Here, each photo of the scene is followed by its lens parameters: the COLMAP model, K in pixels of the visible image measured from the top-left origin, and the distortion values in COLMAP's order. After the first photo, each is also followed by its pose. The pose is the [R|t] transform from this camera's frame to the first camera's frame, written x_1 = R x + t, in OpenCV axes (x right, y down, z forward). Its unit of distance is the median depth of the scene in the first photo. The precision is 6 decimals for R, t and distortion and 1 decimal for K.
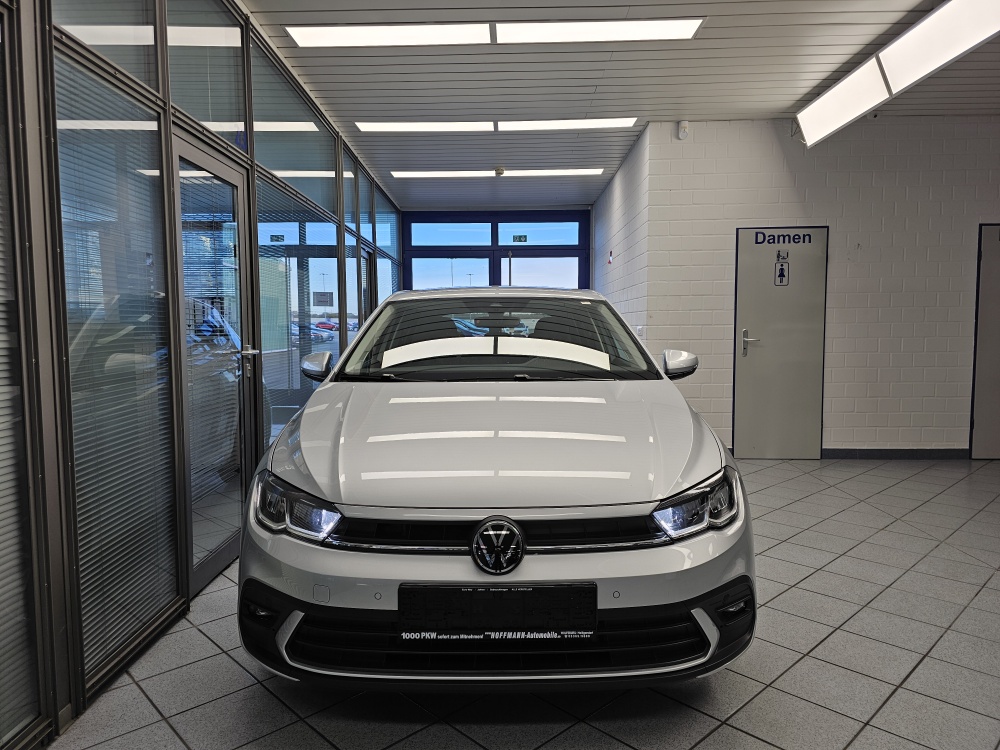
lens RADIAL K [[678.5, 0, 477.9], [0, 678.5, 372.2], [0, 0, 1]] dist [0.038798, -0.030100]
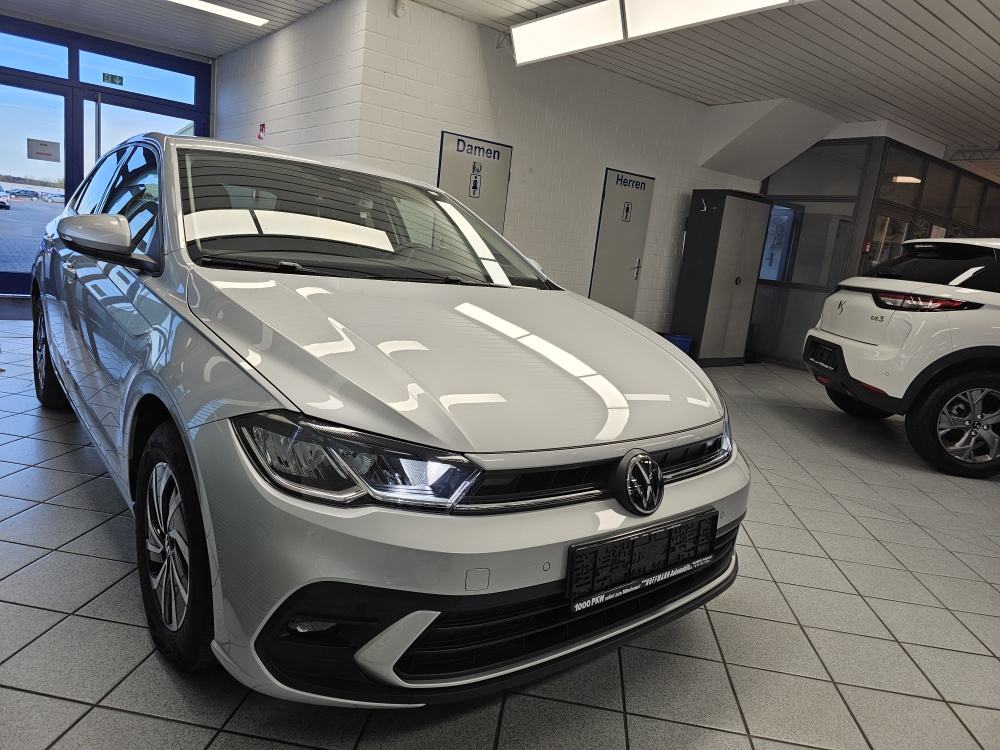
lens RADIAL K [[678.5, 0, 498.9], [0, 678.5, 379.4], [0, 0, 1]] dist [0.038798, -0.030100]
pose [[0.768664, -0.025794, 0.639133, -0.197139], [-0.075286, 0.988593, 0.130442, 0.009729], [-0.635207, -0.148383, 0.757954, 0.148402]]
